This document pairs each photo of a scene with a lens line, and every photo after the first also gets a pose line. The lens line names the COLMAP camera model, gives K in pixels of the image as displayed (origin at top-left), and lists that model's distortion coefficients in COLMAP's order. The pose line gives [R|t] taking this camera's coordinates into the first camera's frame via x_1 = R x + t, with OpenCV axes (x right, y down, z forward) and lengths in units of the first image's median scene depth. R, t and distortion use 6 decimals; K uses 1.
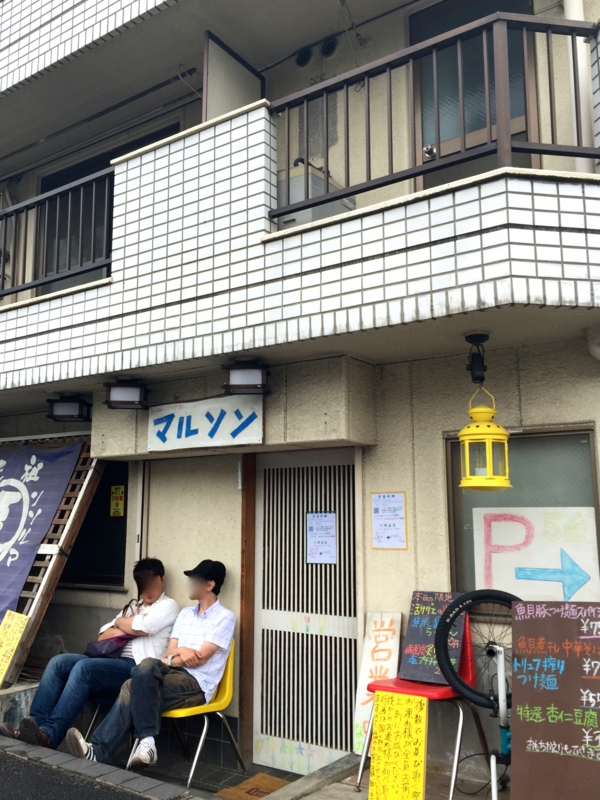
lens RADIAL K [[722.0, 0, 300.0], [0, 722.0, 400.0], [0, 0, 1]] dist [0.007566, 0.002804]
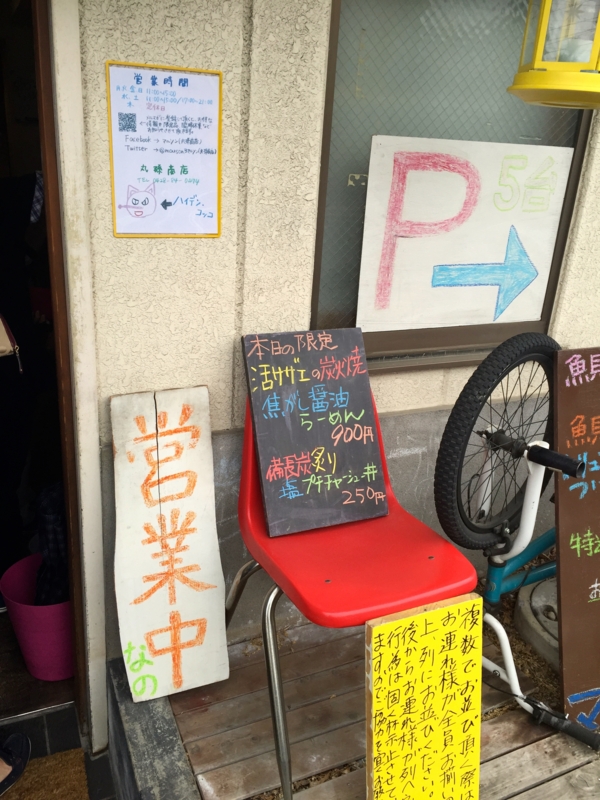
lens RADIAL K [[680.4, 0, 300.0], [0, 680.4, 400.0], [0, 0, 1]] dist [0.080529, -0.087106]
pose [[0.521007, -0.278784, 0.806741, -0.149544], [-0.201222, 0.878401, 0.433499, 0.110789], [-0.829494, -0.388190, 0.401556, 0.751988]]
